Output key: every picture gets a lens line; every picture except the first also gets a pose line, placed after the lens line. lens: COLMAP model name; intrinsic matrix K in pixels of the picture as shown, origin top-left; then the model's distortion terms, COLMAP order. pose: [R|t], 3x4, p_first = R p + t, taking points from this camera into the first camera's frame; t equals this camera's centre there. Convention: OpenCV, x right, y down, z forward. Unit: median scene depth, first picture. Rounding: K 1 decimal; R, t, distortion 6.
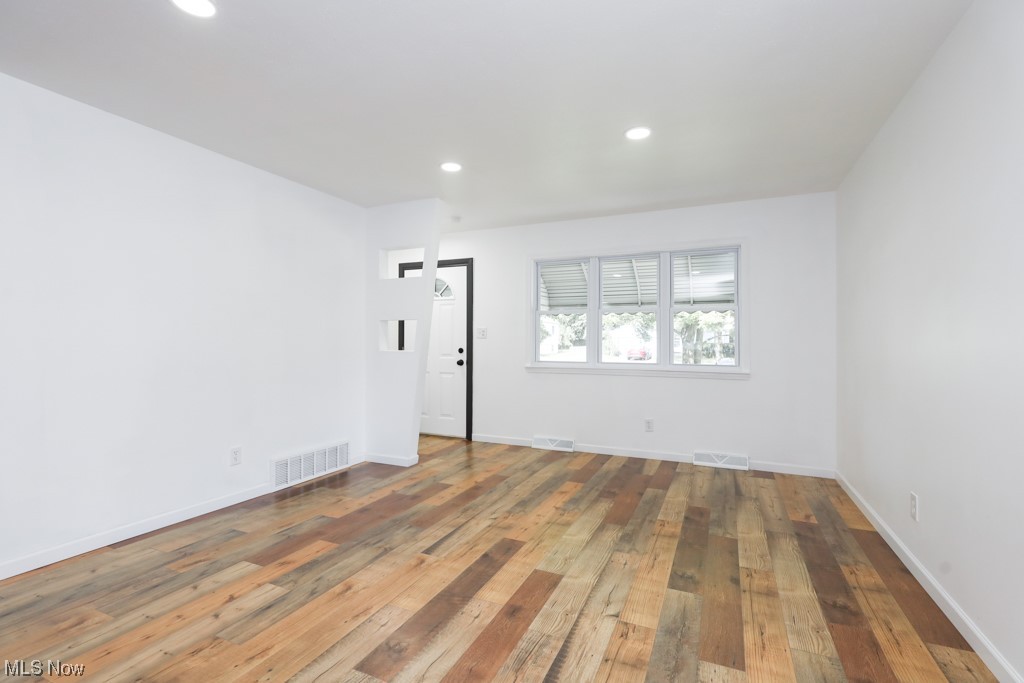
lens RADIAL K [[463.1, 0, 511.4], [0, 463.1, 346.0], [0, 0, 1]] dist [0.003620, 0.000179]
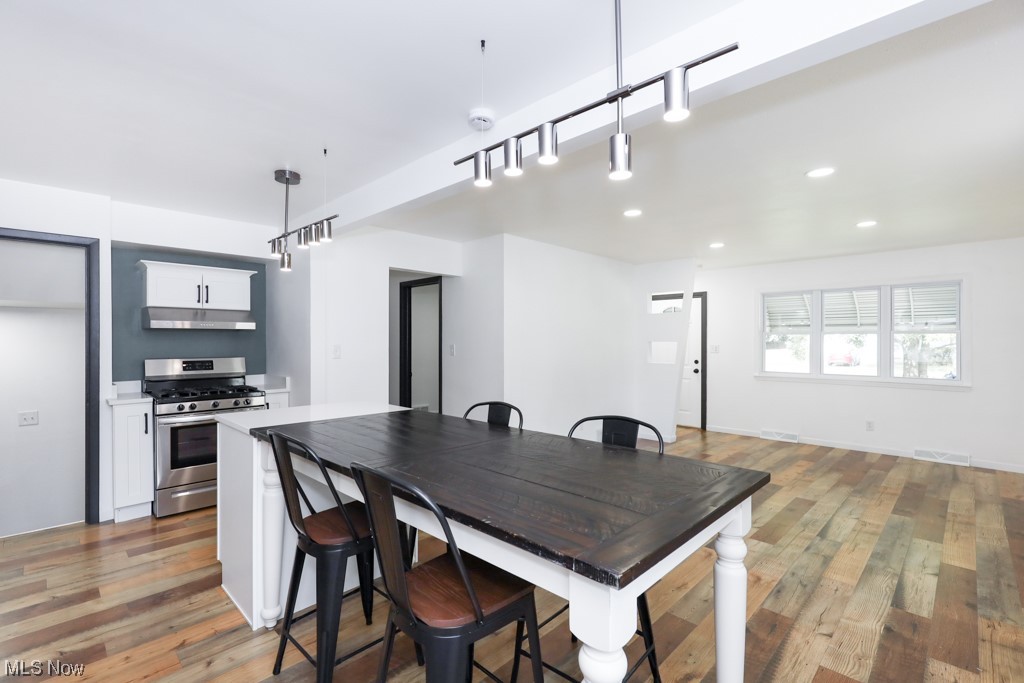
lens RADIAL K [[463.1, 0, 511.4], [0, 463.1, 346.0], [0, 0, 1]] dist [0.003620, 0.000179]
pose [[0.940095, 0.004157, -0.340888, -0.314953], [-0.005039, 0.999986, -0.001701, -0.061704], [0.340876, 0.003317, 0.940102, -0.859899]]
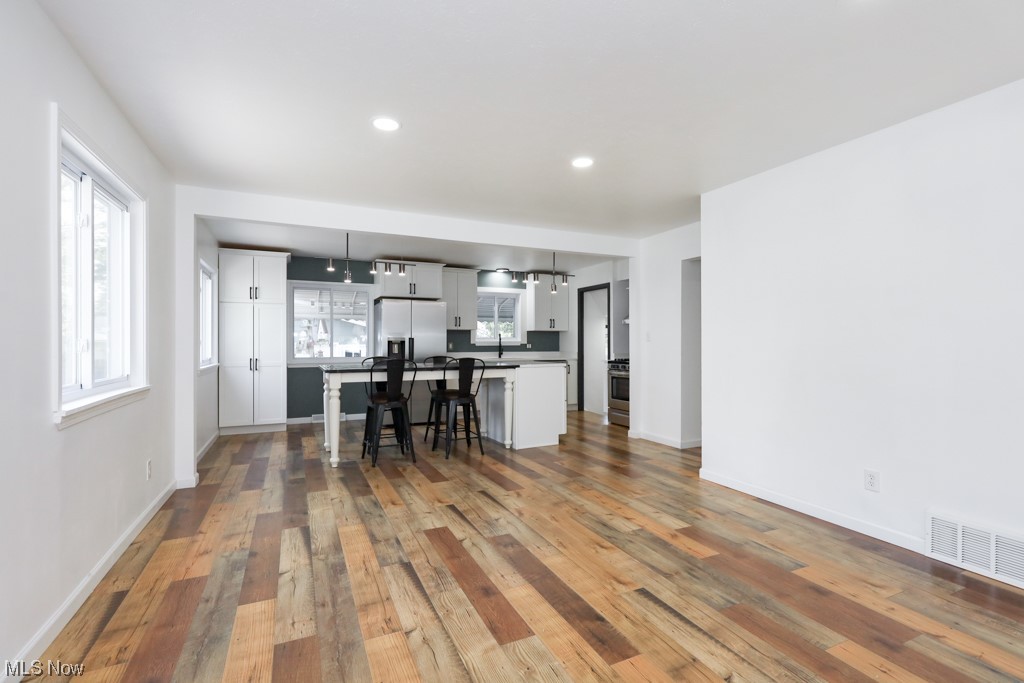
lens RADIAL K [[471.0, 0, 513.9], [0, 471.0, 336.0], [0, 0, 1]] dist [0.003123, -0.000103]
pose [[-0.646505, -0.013021, -0.762798, 0.609519], [-0.009360, 0.999914, -0.009136, -0.014893], [0.762852, 0.001233, -0.646572, 1.313968]]
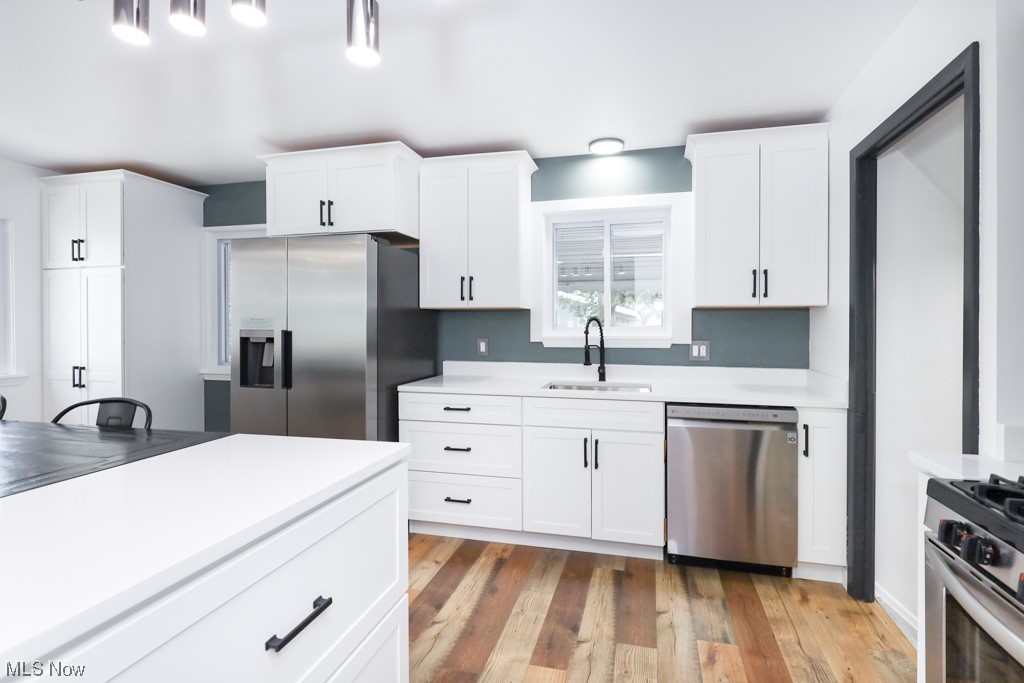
lens RADIAL K [[485.2, 0, 516.0], [0, 485.2, 321.6], [0, 0, 1]] dist [-0.004801, -0.000308]
pose [[-0.986607, -0.001077, -0.163113, -1.246384], [-0.003447, 0.999893, 0.014247, -0.060593], [0.163080, 0.014619, -0.986505, 0.418697]]
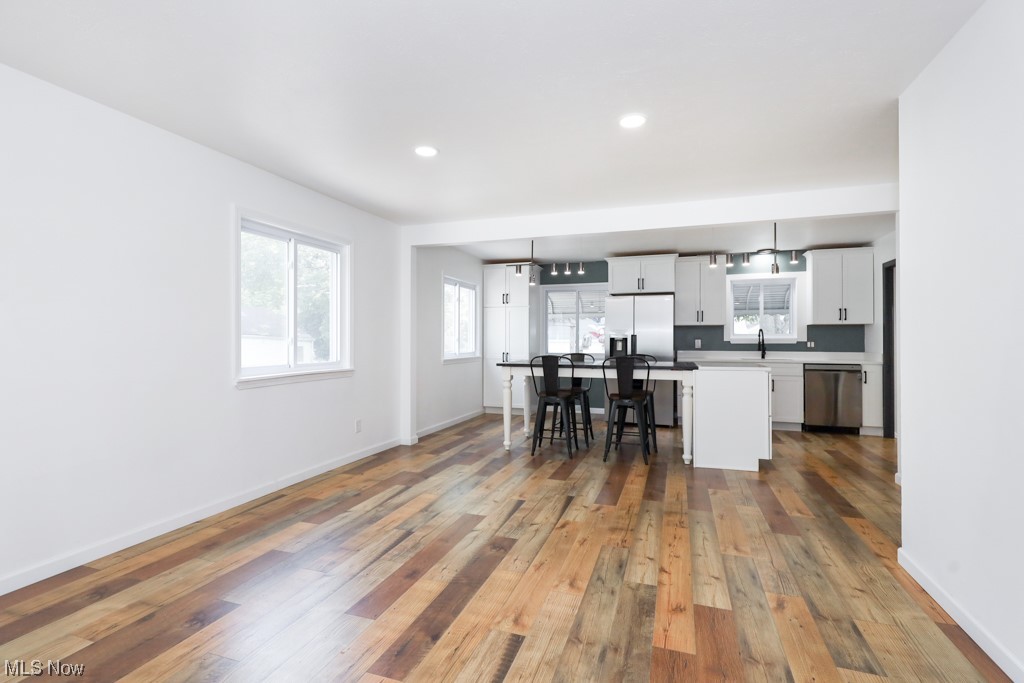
lens RADIAL K [[471.0, 0, 513.9], [0, 471.0, 336.0], [0, 0, 1]] dist [0.003123, -0.000103]
pose [[-0.995482, -0.003524, -0.094882, -0.099975], [-0.003929, 0.999984, 0.004085, -0.024866], [0.094866, 0.004440, -0.995480, 1.639660]]
